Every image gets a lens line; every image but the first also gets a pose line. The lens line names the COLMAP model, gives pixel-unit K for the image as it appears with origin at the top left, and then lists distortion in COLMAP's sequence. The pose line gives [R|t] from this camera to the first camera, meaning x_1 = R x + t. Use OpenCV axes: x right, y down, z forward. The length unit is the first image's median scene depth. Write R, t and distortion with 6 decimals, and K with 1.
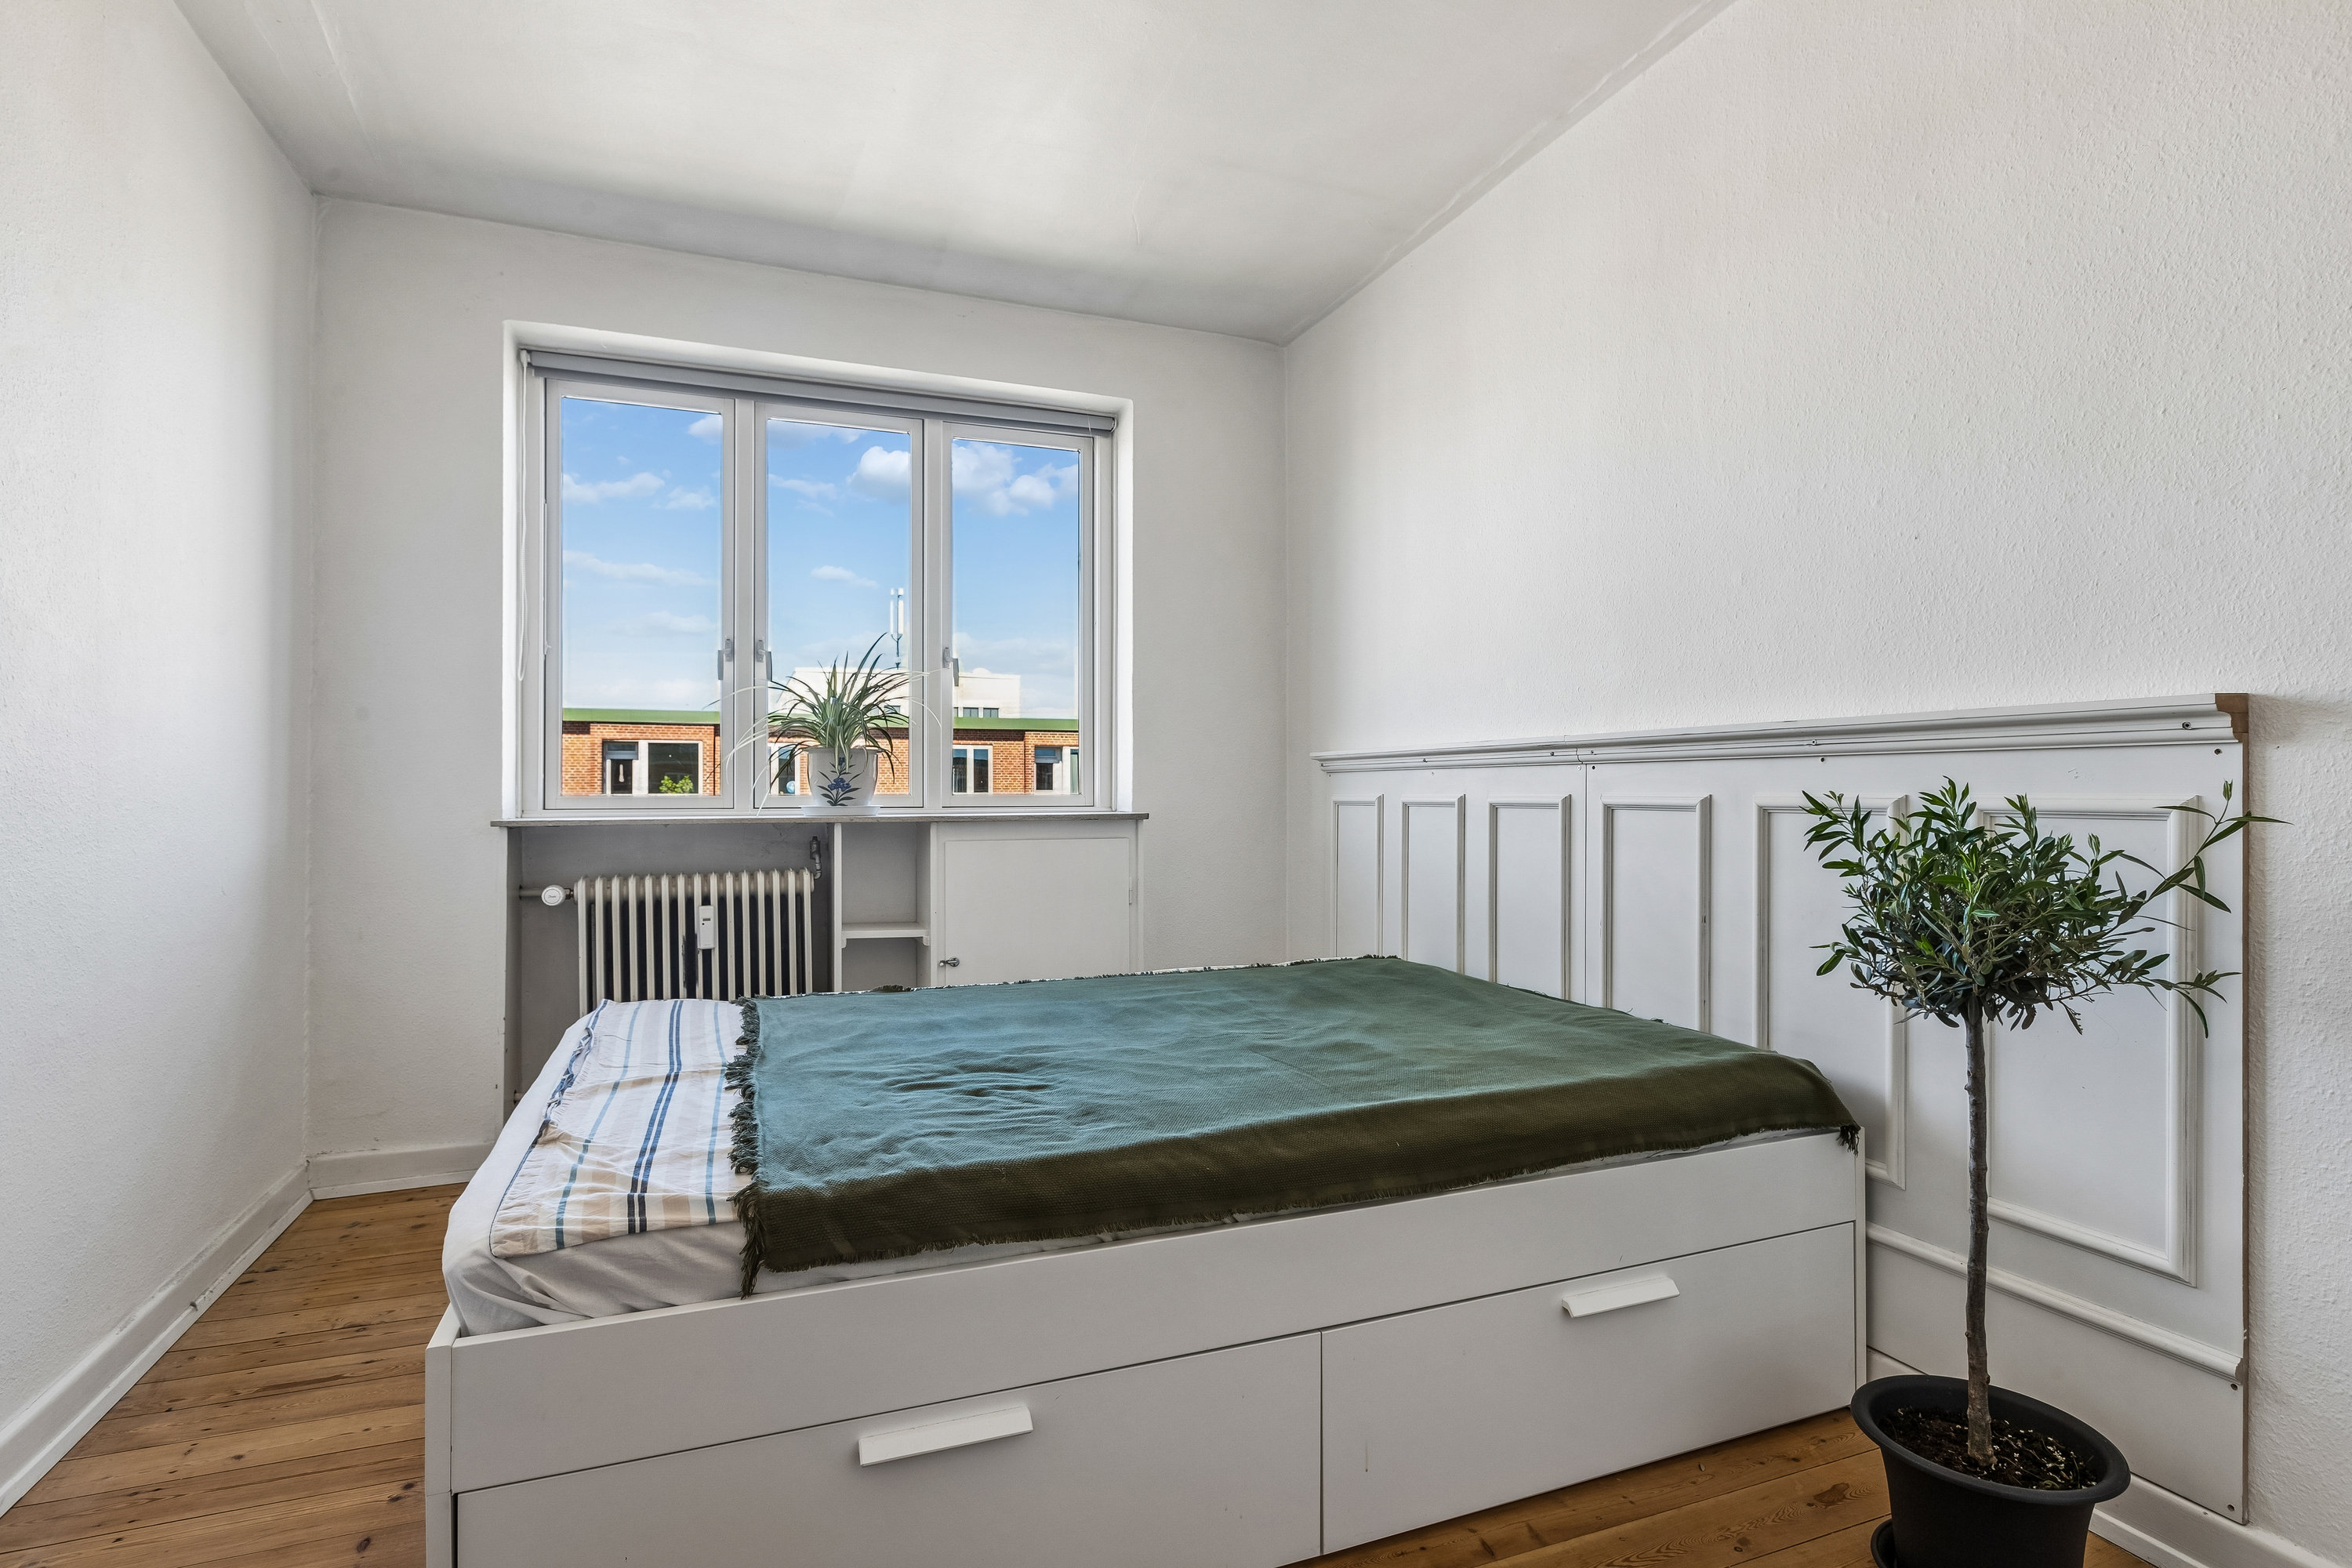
lens RADIAL K [[1182.8, 0, 1207.8], [0, 1182.8, 790.0], [0, 0, 1]] dist [-0.000174, -0.001165]
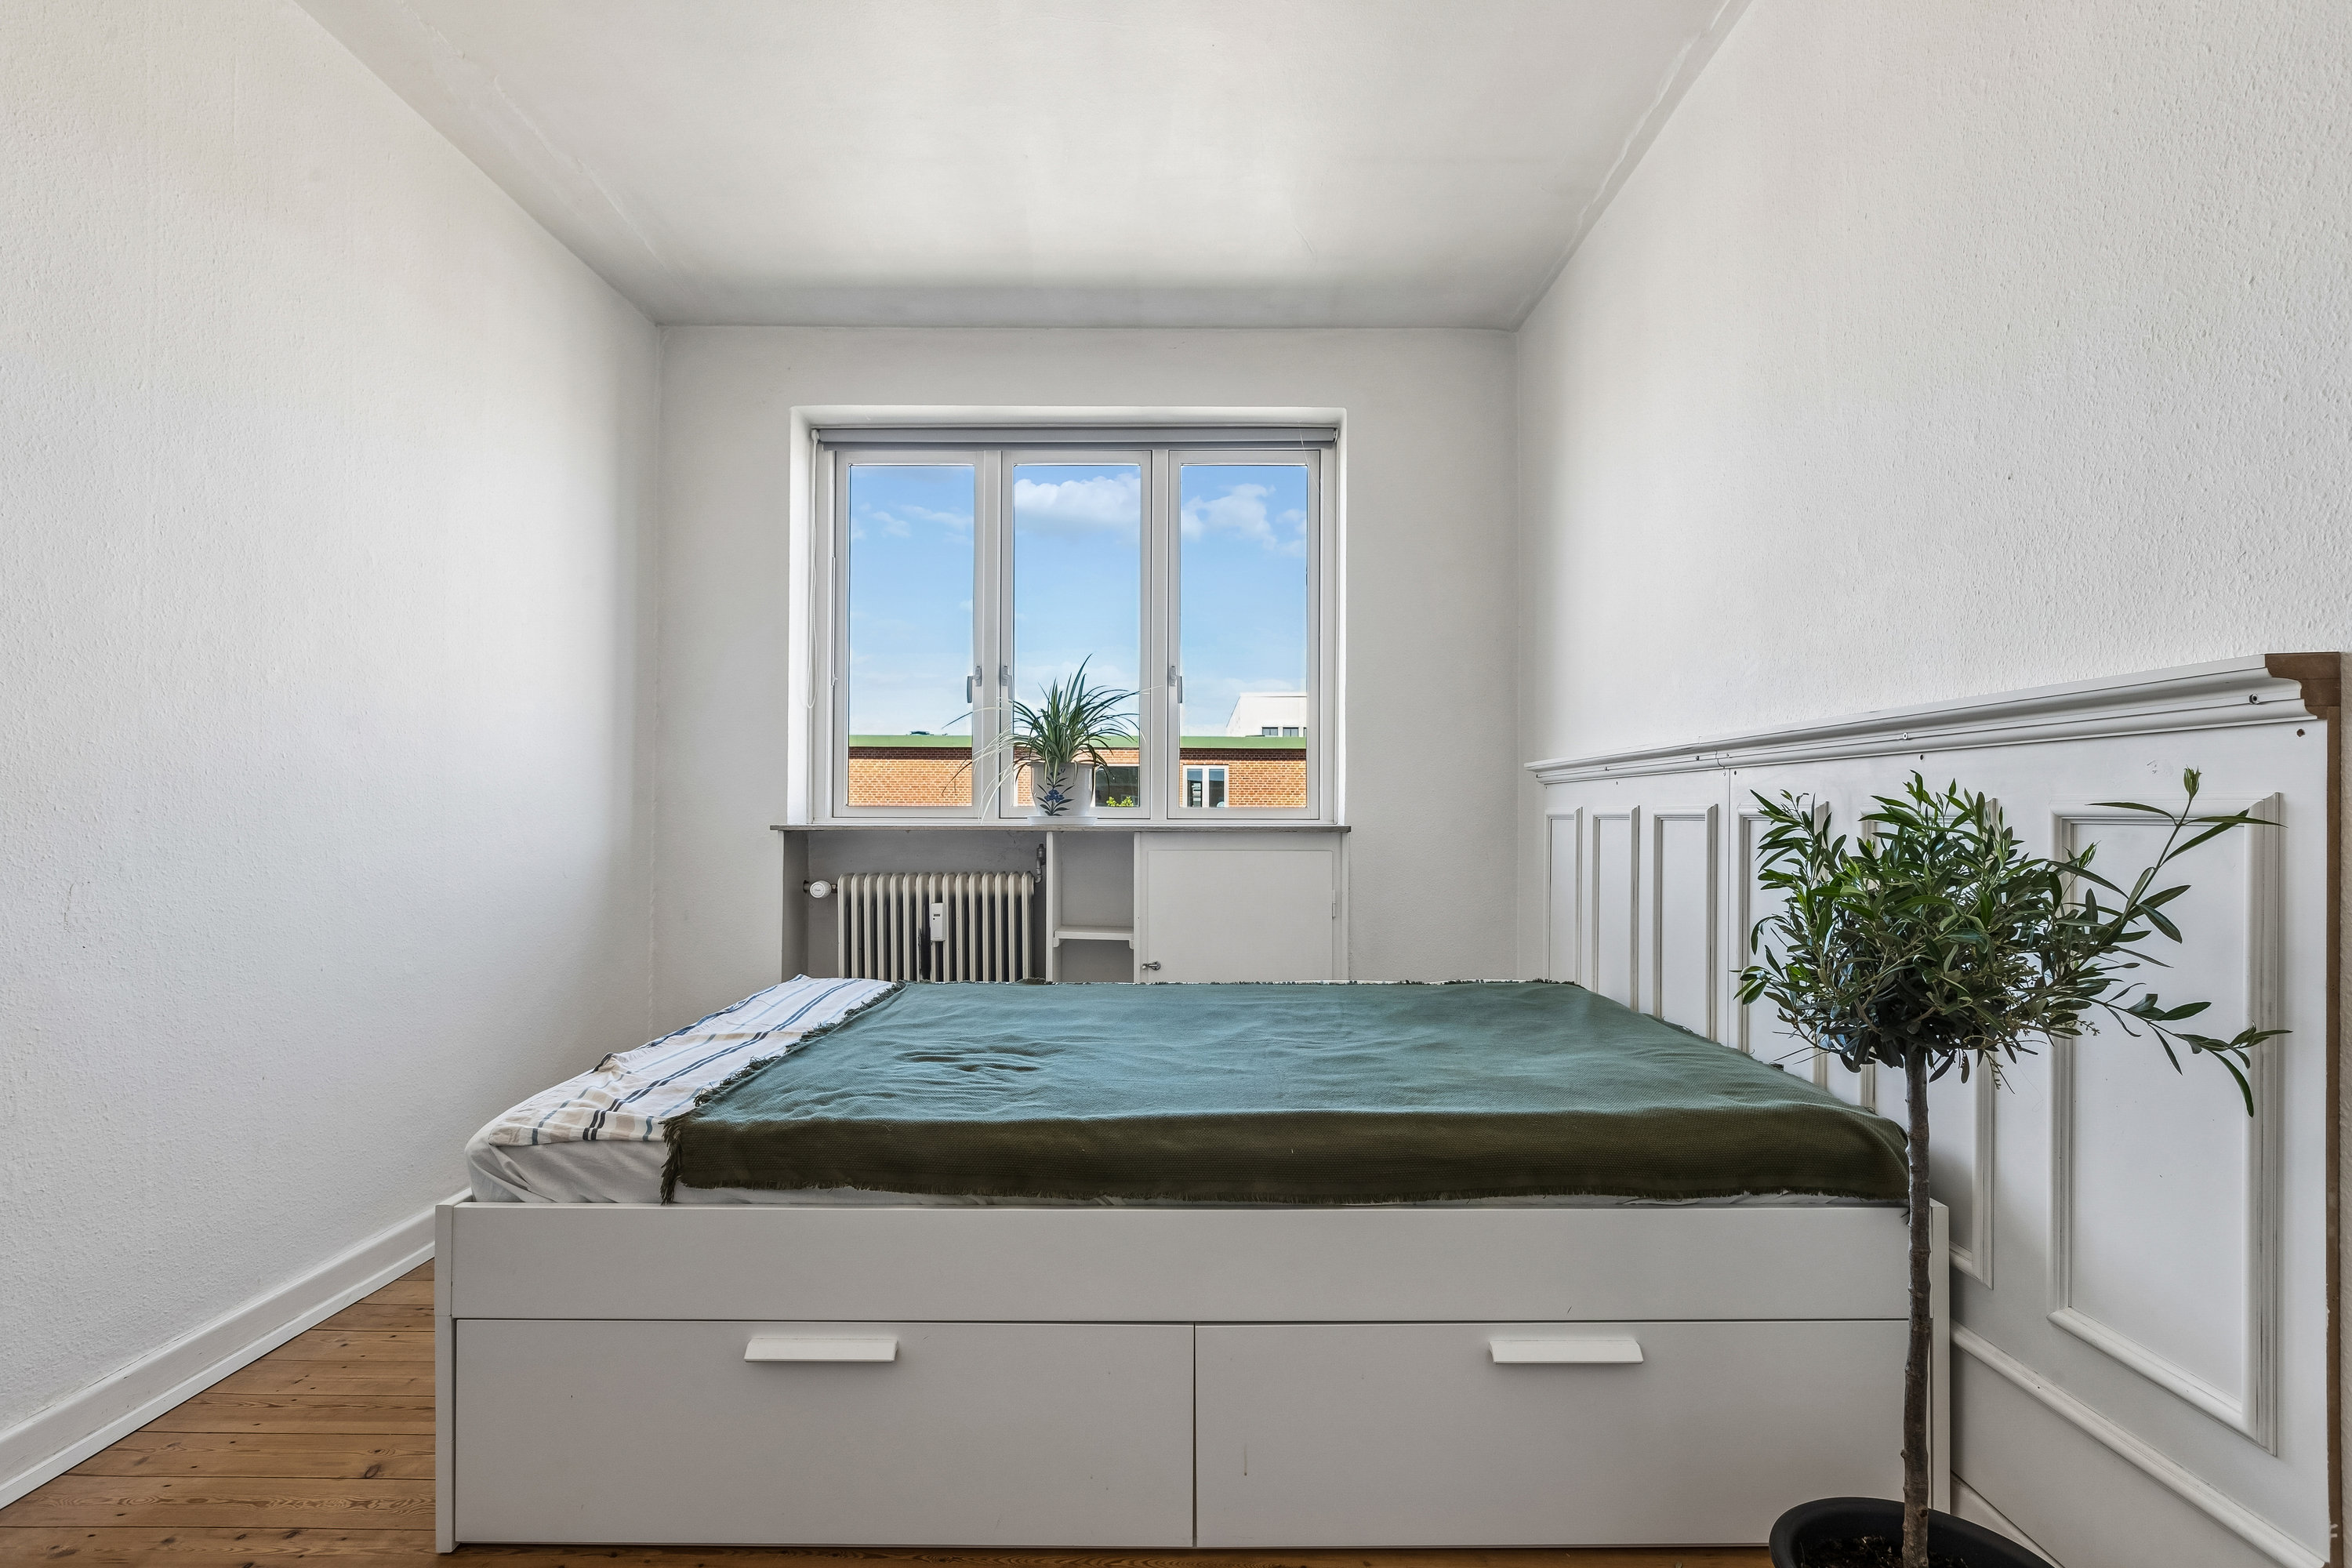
lens RADIAL K [[1211.1, 0, 1198.8], [0, 1211.1, 809.8], [0, 0, 1]] dist [0.001662, -0.000147]
pose [[0.927555, 0.003632, -0.373669, 0.277776], [-0.004606, 0.999988, -0.001713, 0.011045], [0.373658, 0.003310, 0.927561, 0.022745]]
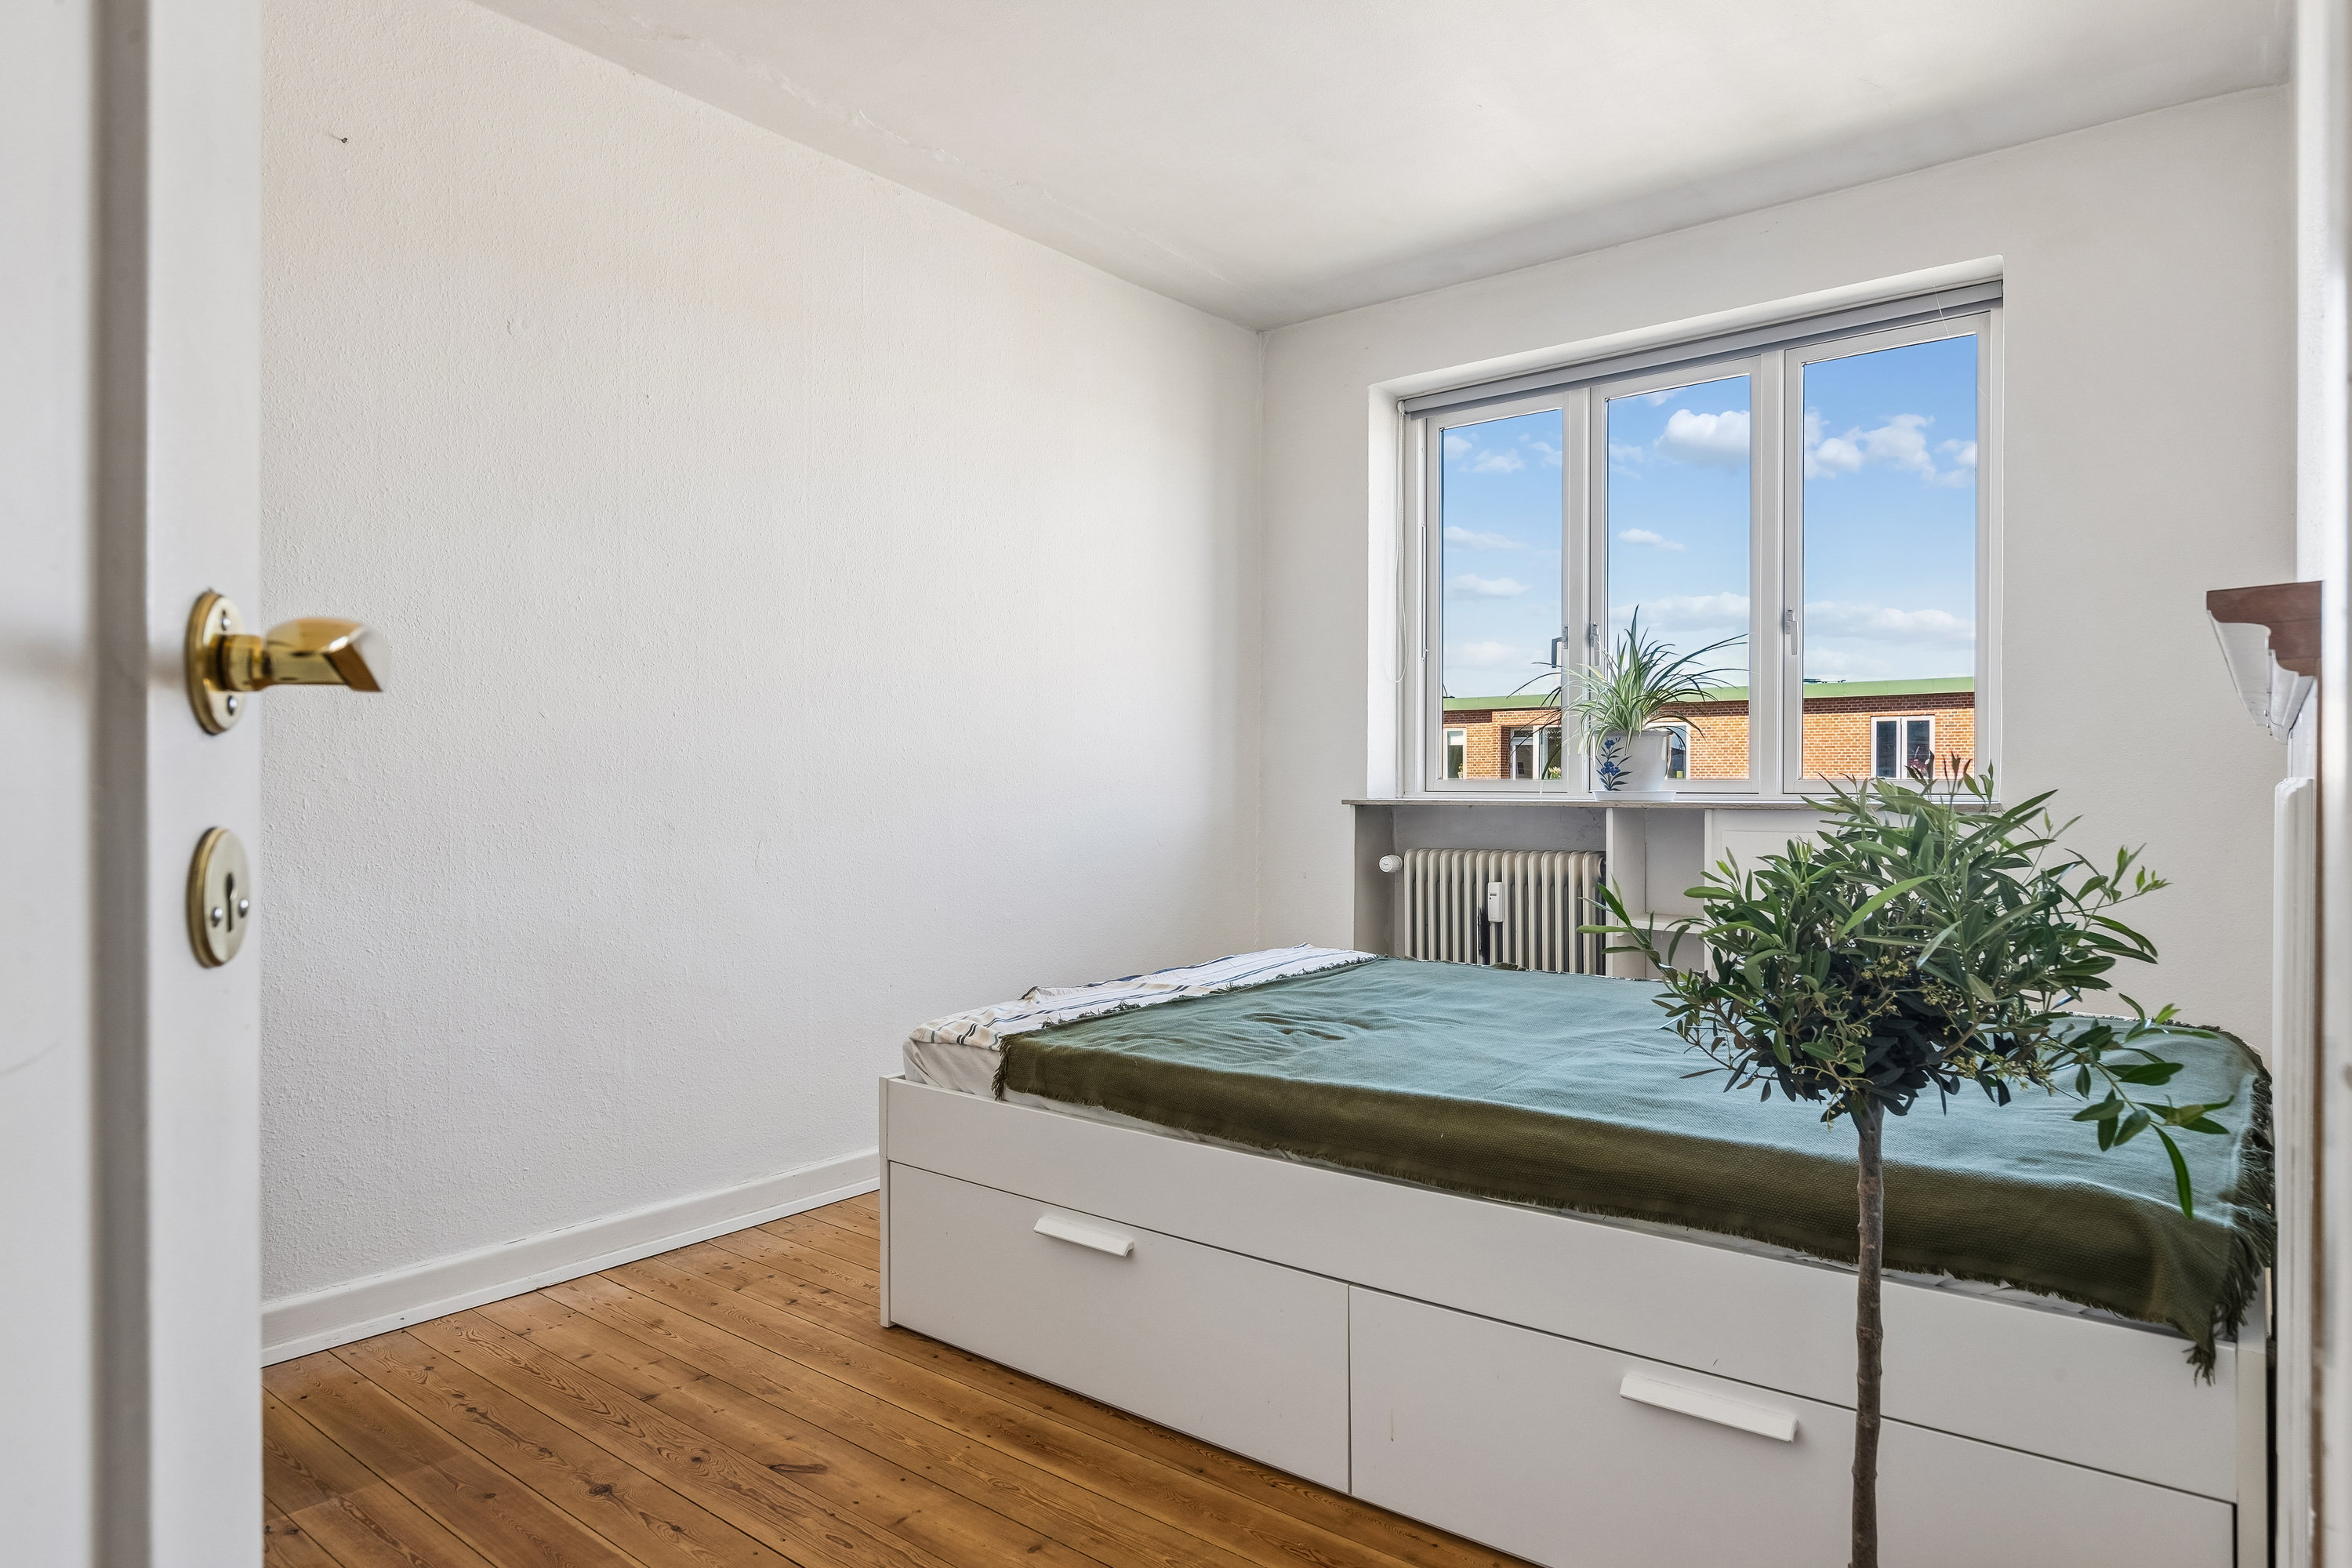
lens RADIAL K [[1405.2, 0, 1176.0], [0, 1405.2, 784.0], [0, 0, 1]] dist [-0.005885, -0.001216]
pose [[0.484013, 0.003600, -0.875053, 0.641890], [0.003065, 0.999978, 0.005810, 0.000704], [0.875055, -0.005494, 0.483991, 0.147750]]
